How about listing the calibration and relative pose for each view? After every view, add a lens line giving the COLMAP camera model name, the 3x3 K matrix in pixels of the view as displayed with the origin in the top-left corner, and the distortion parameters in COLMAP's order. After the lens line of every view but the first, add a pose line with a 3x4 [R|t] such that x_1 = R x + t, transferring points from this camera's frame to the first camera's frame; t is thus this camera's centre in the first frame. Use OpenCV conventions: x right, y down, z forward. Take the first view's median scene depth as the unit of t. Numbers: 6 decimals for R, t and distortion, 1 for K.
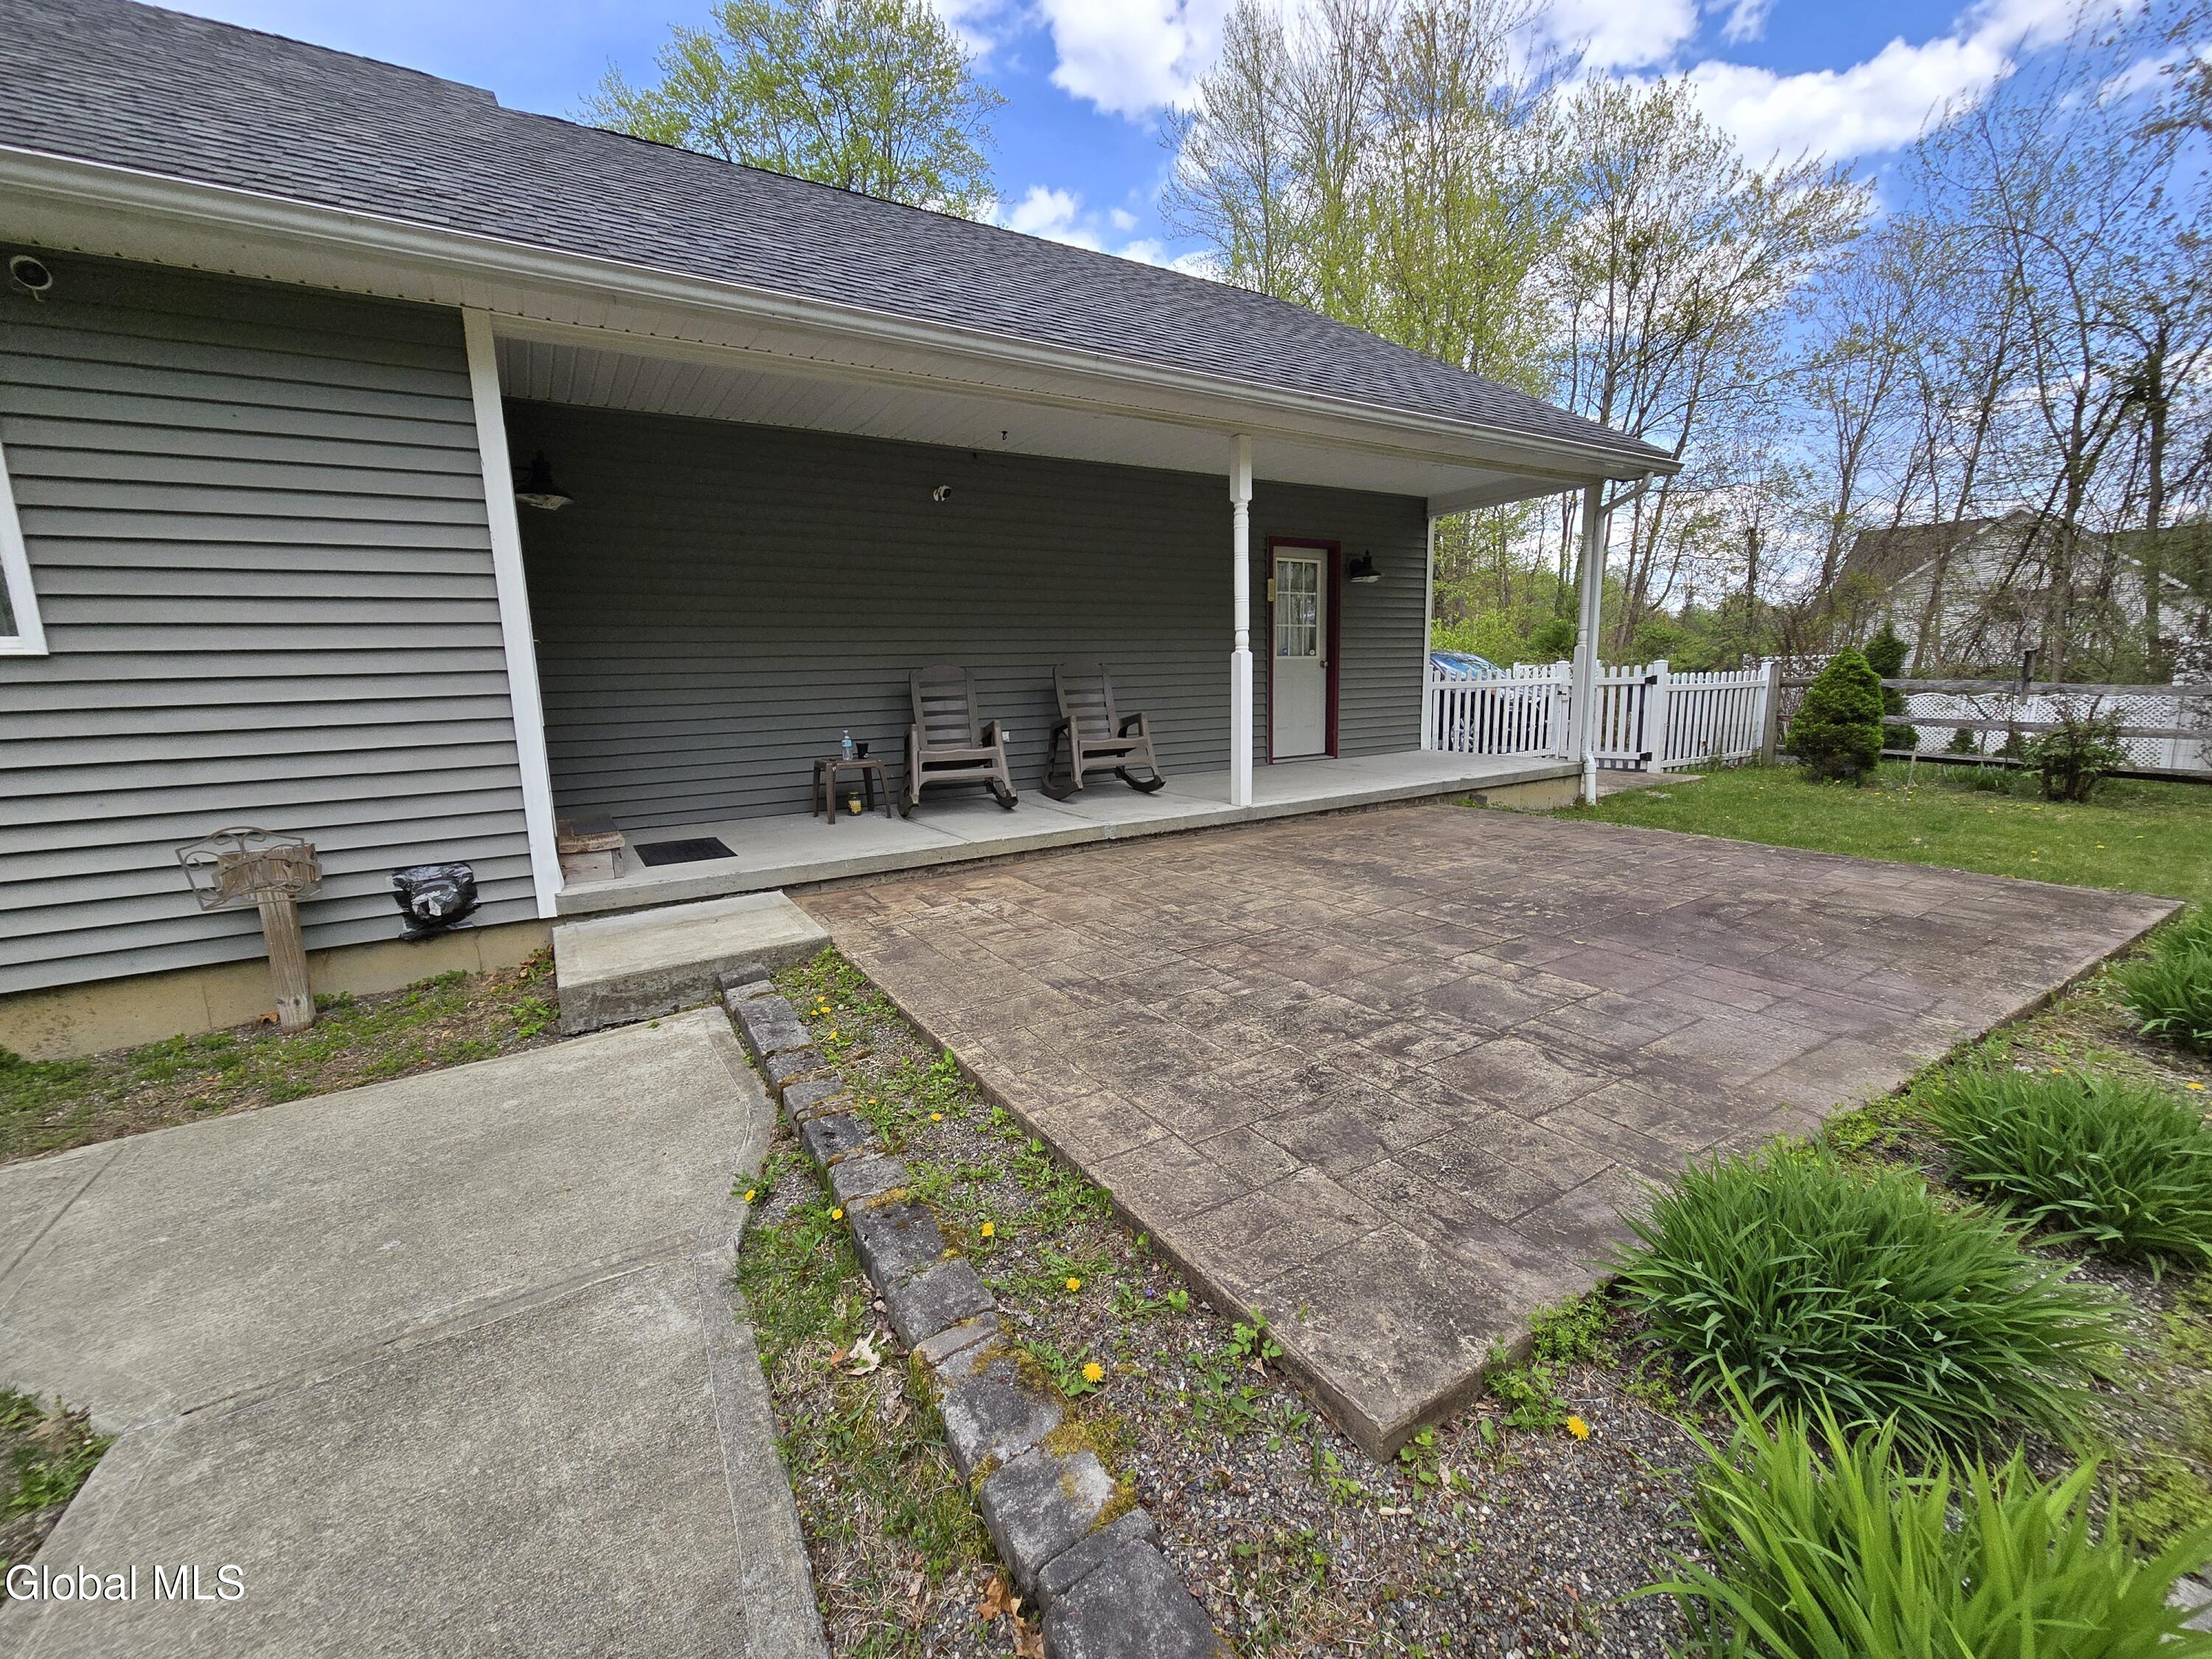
lens RADIAL K [[900.6, 0, 1106.0], [0, 900.6, 829.5], [0, 0, 1]] dist [0.001094, 0.000136]
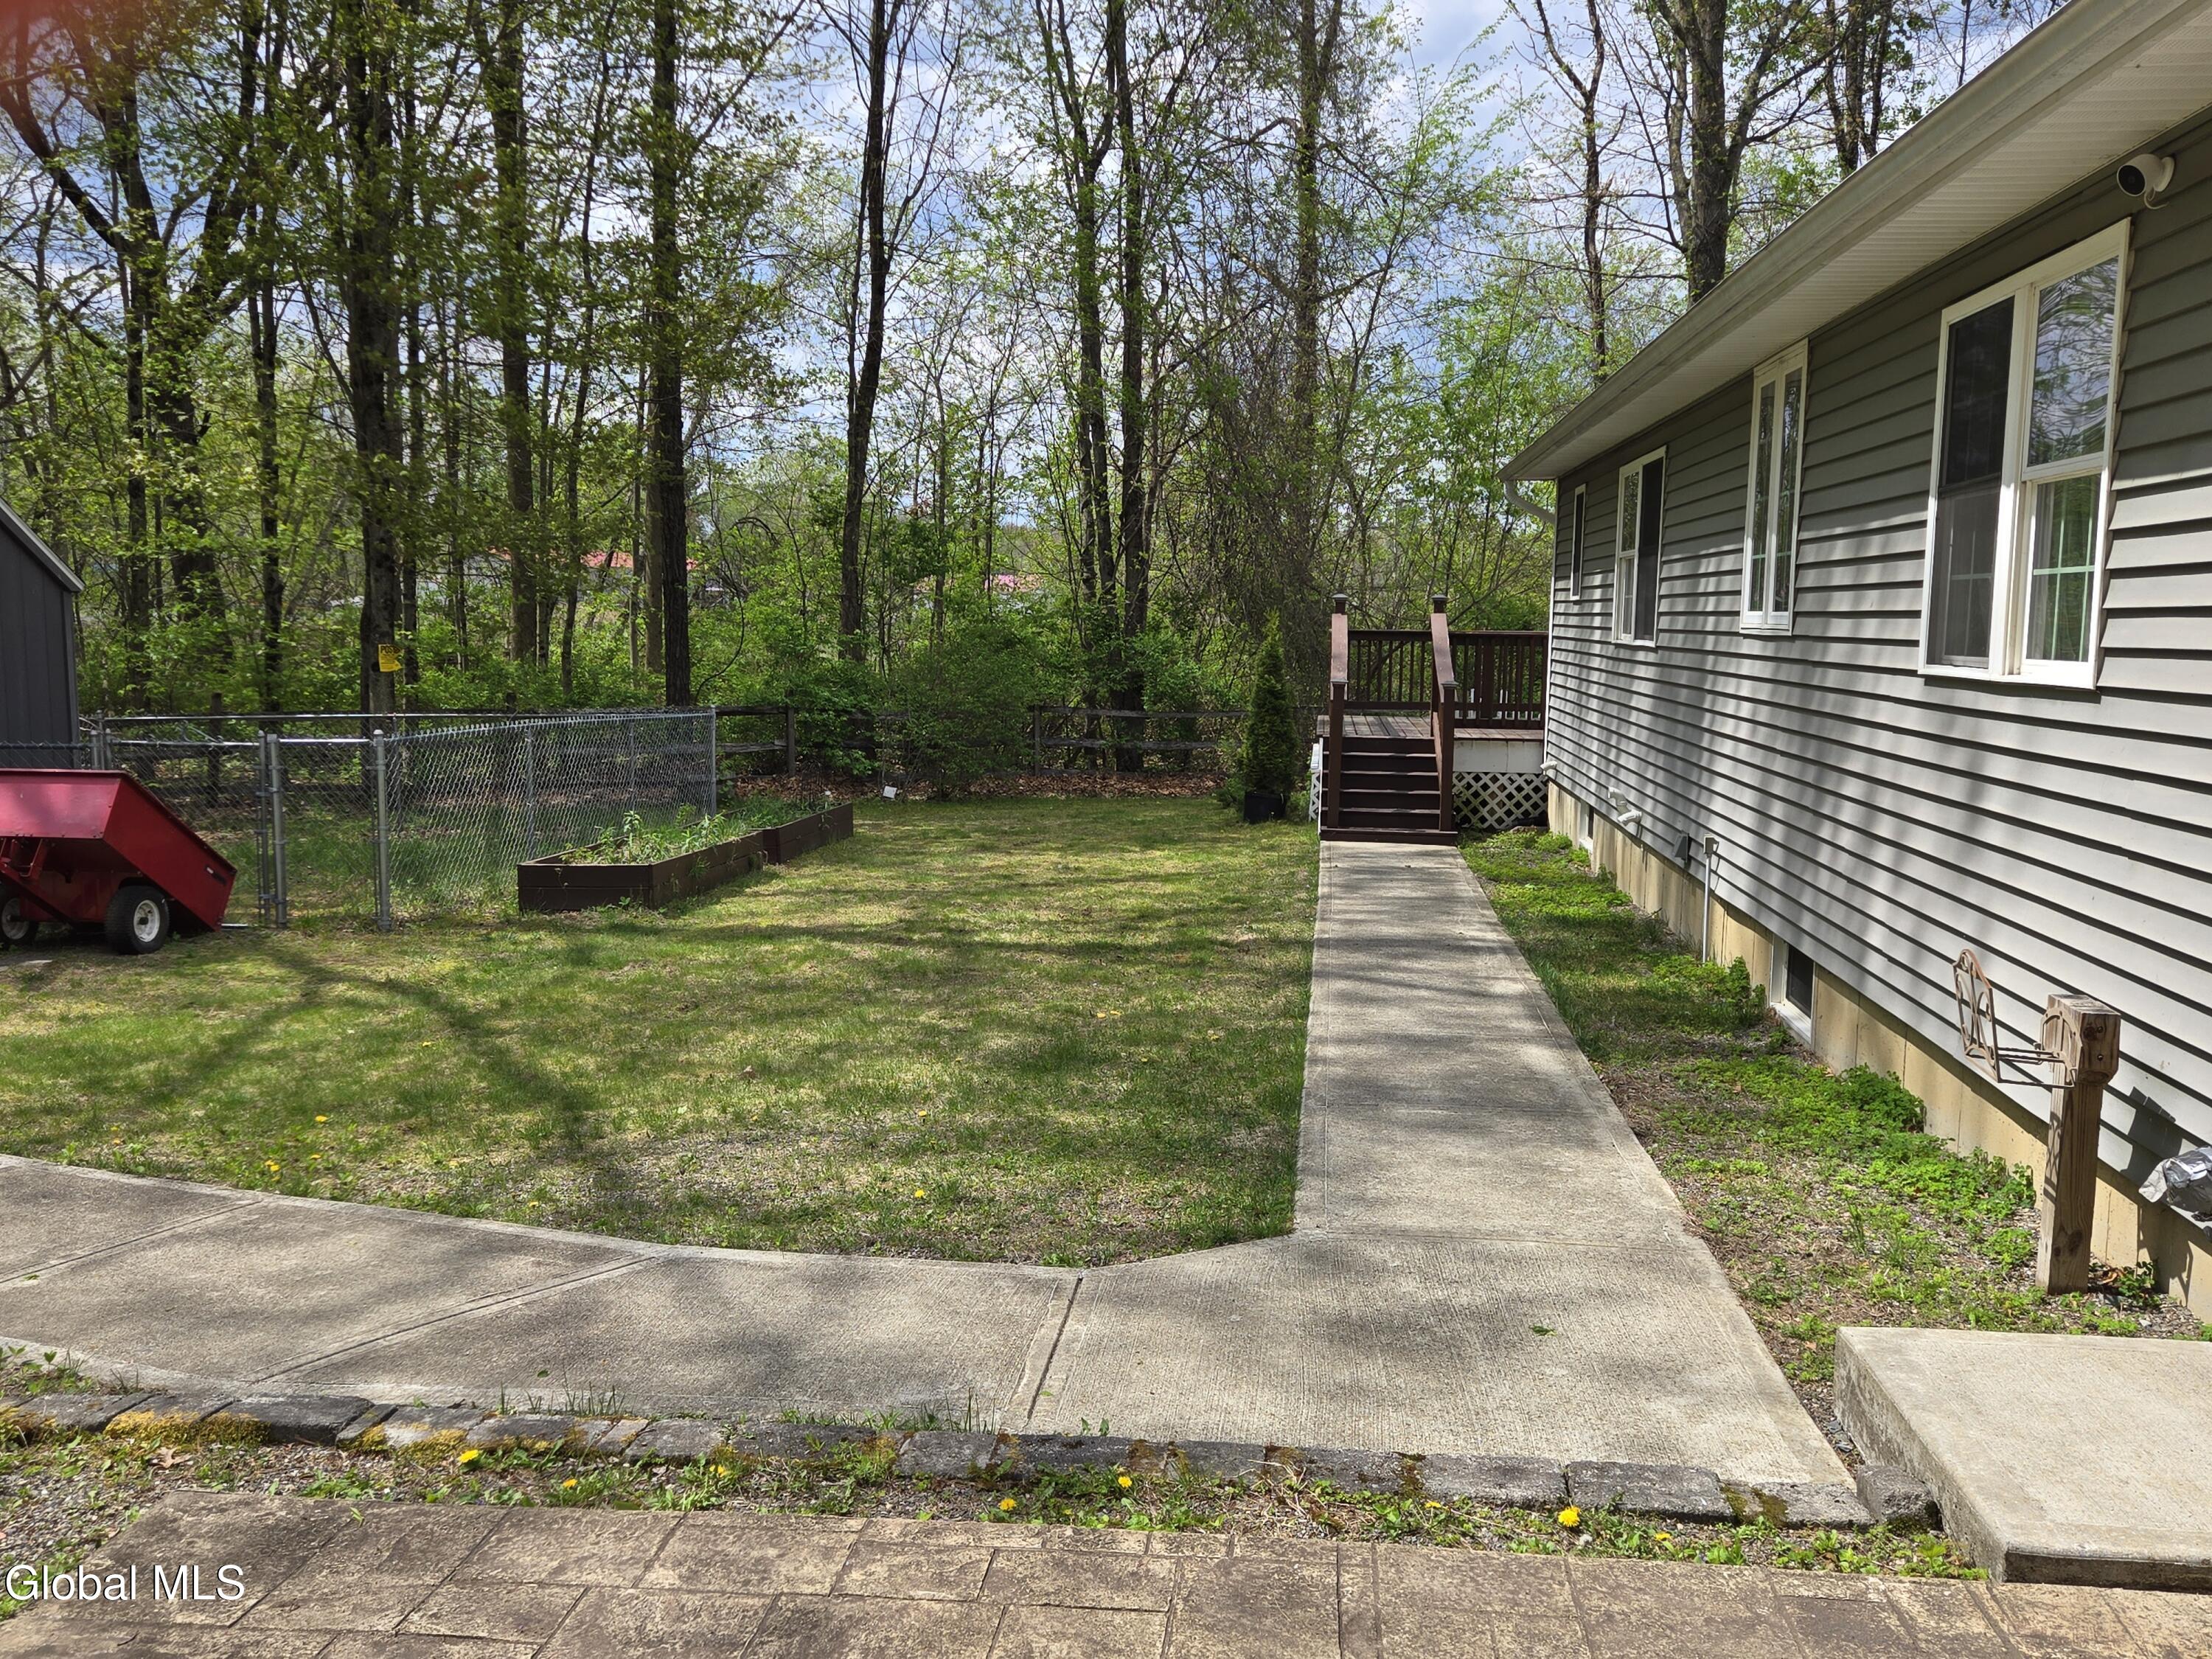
lens RADIAL K [[1943.0, 0, 1106.0], [0, 1943.0, 829.5], [0, 0, 1]] dist [0.075931, -0.070977]
pose [[-0.612261, 0.107040, -0.783377, 0.546984], [-0.130704, 0.963459, 0.233800, -0.321662], [0.779778, 0.245537, -0.575898, 1.188101]]
